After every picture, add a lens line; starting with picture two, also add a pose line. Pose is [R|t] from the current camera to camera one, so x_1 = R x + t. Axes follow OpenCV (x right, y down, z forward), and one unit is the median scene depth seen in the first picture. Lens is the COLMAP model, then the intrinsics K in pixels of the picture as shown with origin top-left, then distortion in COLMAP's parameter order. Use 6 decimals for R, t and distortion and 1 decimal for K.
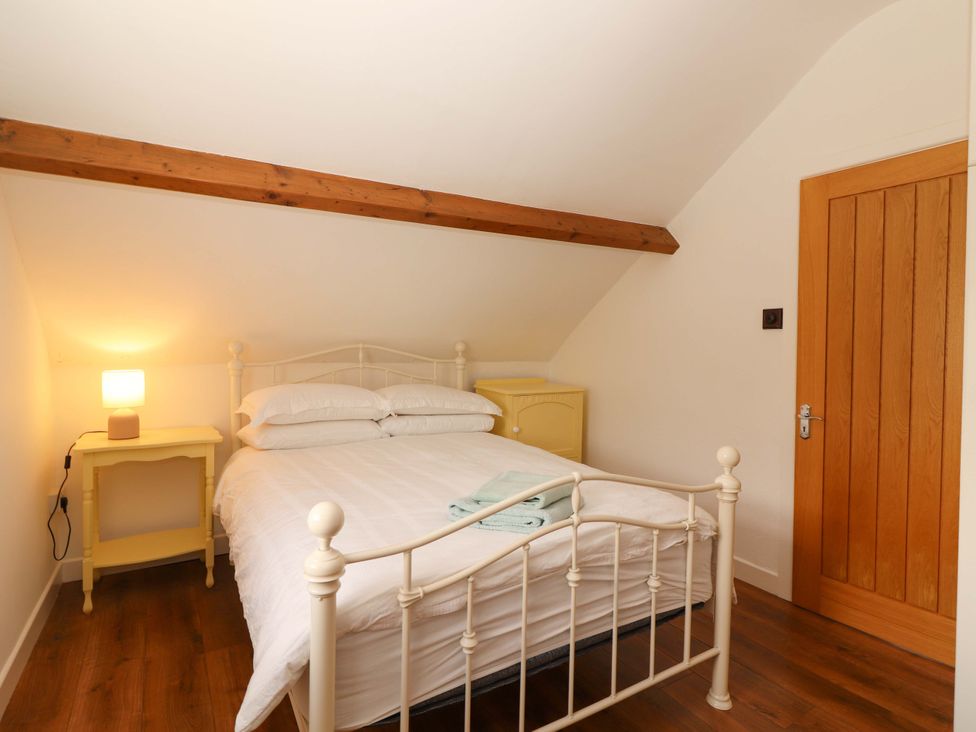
lens RADIAL K [[520.9, 0, 485.7], [0, 520.9, 358.7], [0, 0, 1]] dist [0.000096, -0.000557]
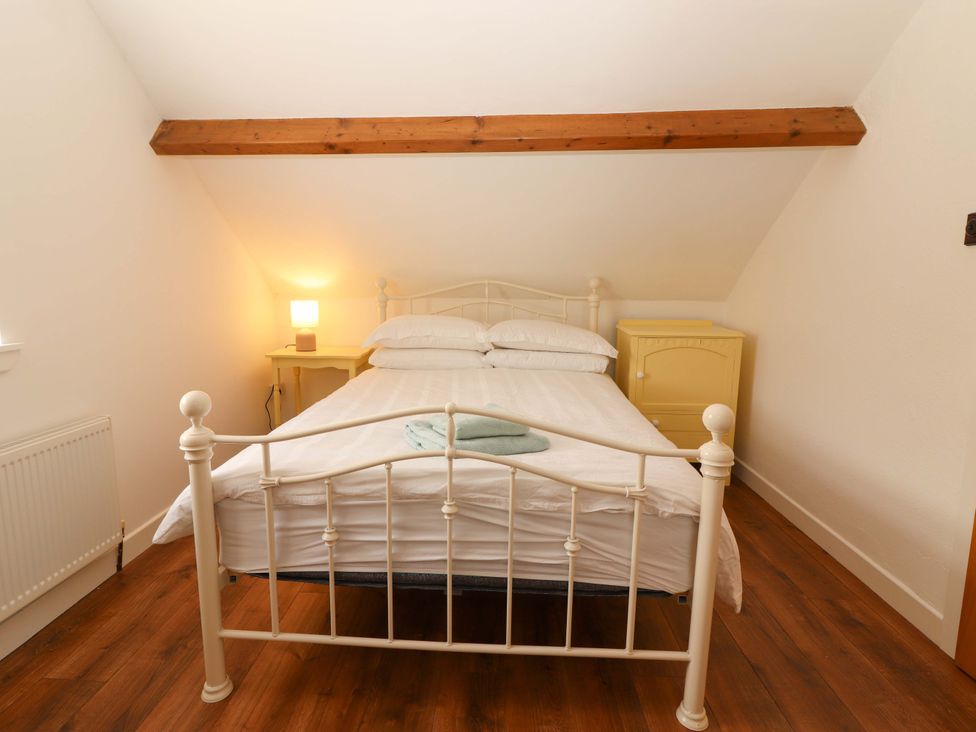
lens RADIAL K [[505.7, 0, 485.2], [0, 505.7, 361.3], [0, 0, 1]] dist [0.000221, 0.000176]
pose [[0.831384, 0.076478, -0.550411, 0.615103], [-0.015898, 0.993352, 0.114010, 0.033811], [0.555471, -0.086036, 0.827073, 0.247008]]
